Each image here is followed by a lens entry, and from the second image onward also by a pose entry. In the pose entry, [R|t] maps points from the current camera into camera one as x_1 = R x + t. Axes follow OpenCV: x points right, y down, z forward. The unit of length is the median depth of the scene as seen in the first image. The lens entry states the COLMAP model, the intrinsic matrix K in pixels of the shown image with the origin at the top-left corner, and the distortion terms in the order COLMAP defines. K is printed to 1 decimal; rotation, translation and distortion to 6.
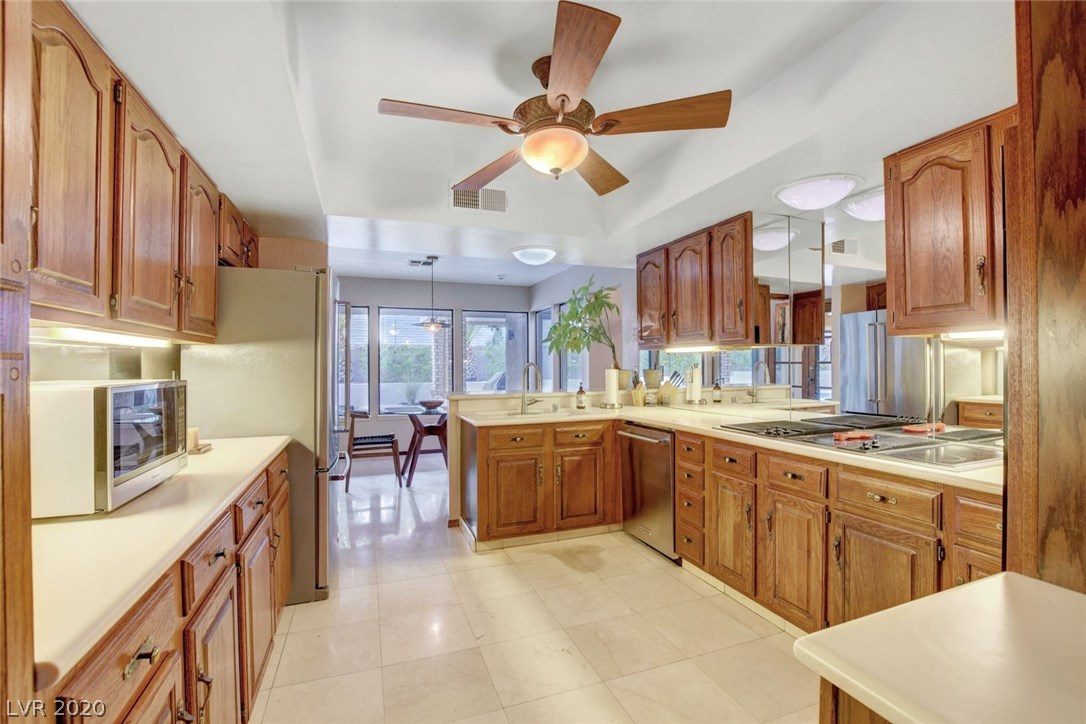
lens RADIAL K [[474.9, 0, 544.7], [0, 474.9, 363.0], [0, 0, 1]] dist [-0.025384, -0.000414]
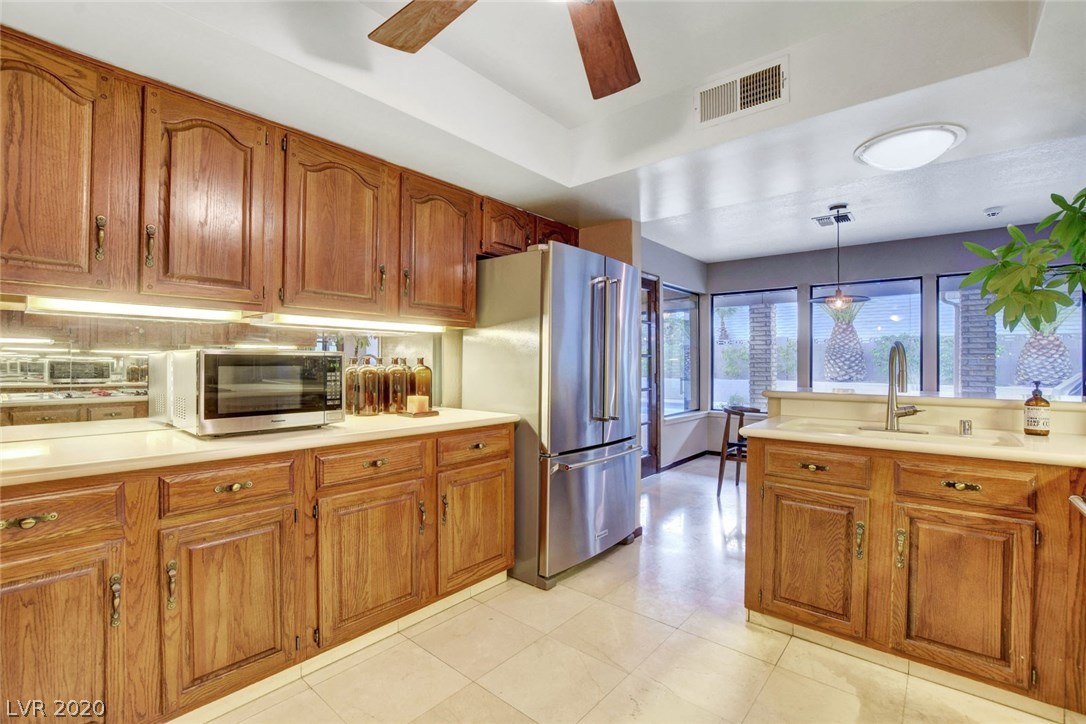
lens RADIAL K [[474.9, 0, 545.7], [0, 474.9, 359.7], [0, 0, 1]] dist [-0.025384, -0.000414]
pose [[0.492999, 0.001470, -0.870028, 0.283428], [-0.004515, 0.999989, -0.000869, 0.026272], [0.870018, 0.004357, 0.493001, 0.399506]]
